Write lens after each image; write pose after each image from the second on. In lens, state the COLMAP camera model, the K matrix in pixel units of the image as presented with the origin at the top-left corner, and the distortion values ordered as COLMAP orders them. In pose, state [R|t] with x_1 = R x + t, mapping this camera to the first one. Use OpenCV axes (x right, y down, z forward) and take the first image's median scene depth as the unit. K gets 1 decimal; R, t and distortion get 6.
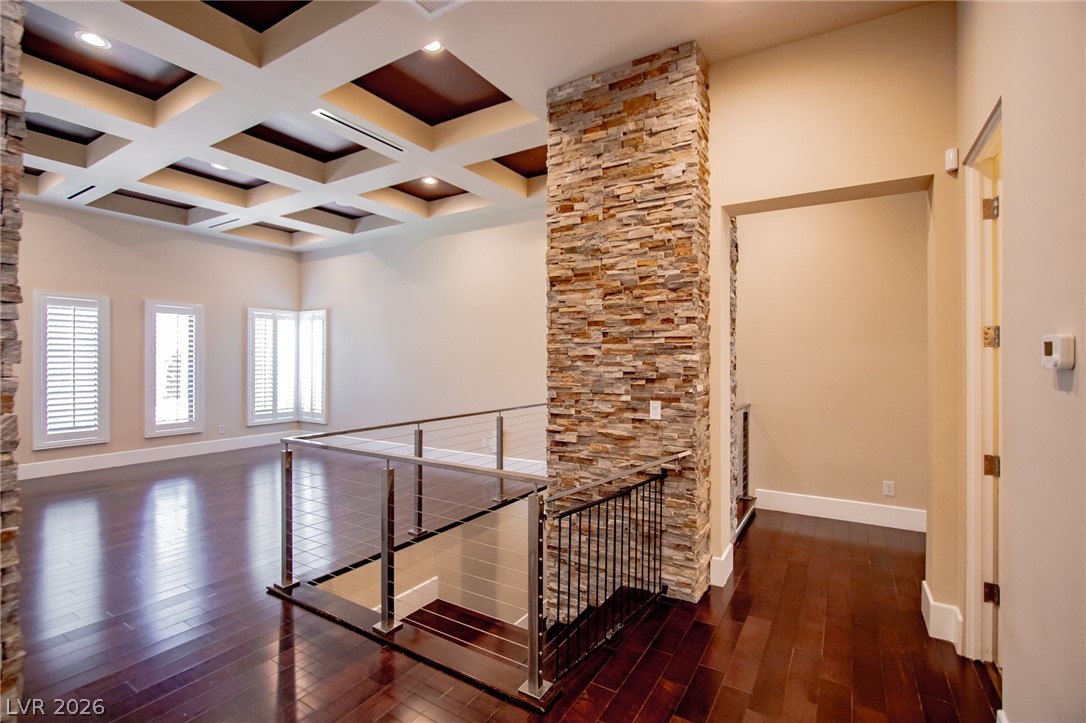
lens RADIAL K [[501.2, 0, 543.1], [0, 501.2, 364.4], [0, 0, 1]] dist [-0.011594, 0.000062]
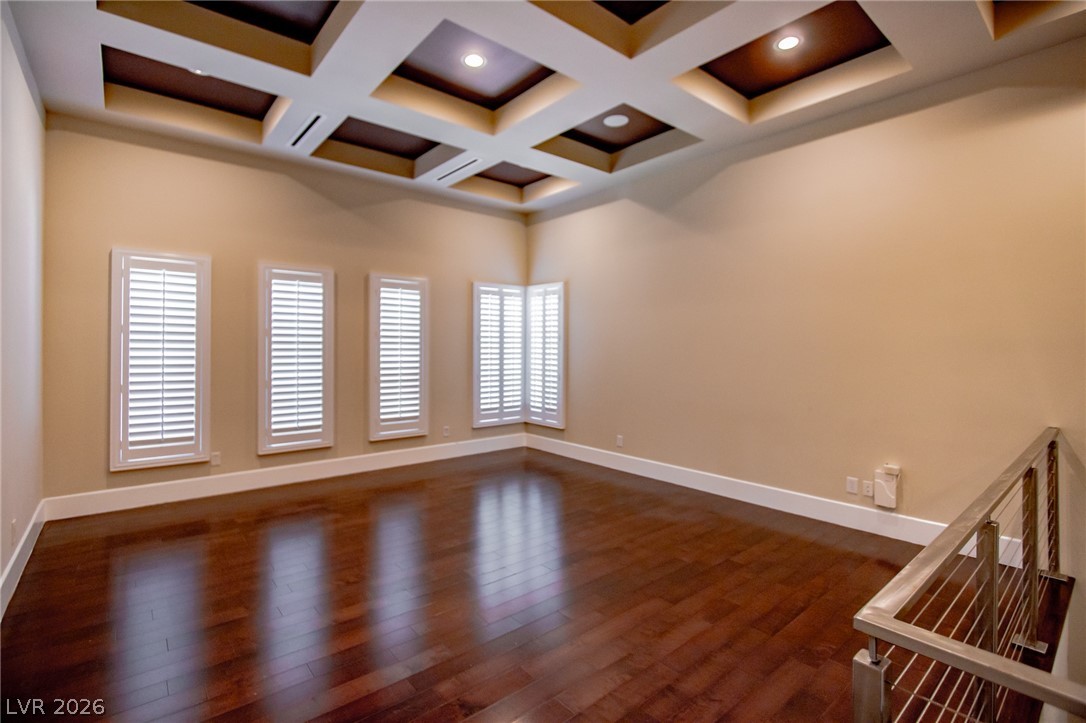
lens RADIAL K [[501.2, 0, 541.1], [0, 501.2, 352.0], [0, 0, 1]] dist [-0.011594, 0.000062]
pose [[0.951640, 0.002681, -0.307205, -0.237221], [-0.002494, 0.999996, 0.001001, -0.000648], [0.307206, -0.000187, 0.951643, 0.257748]]
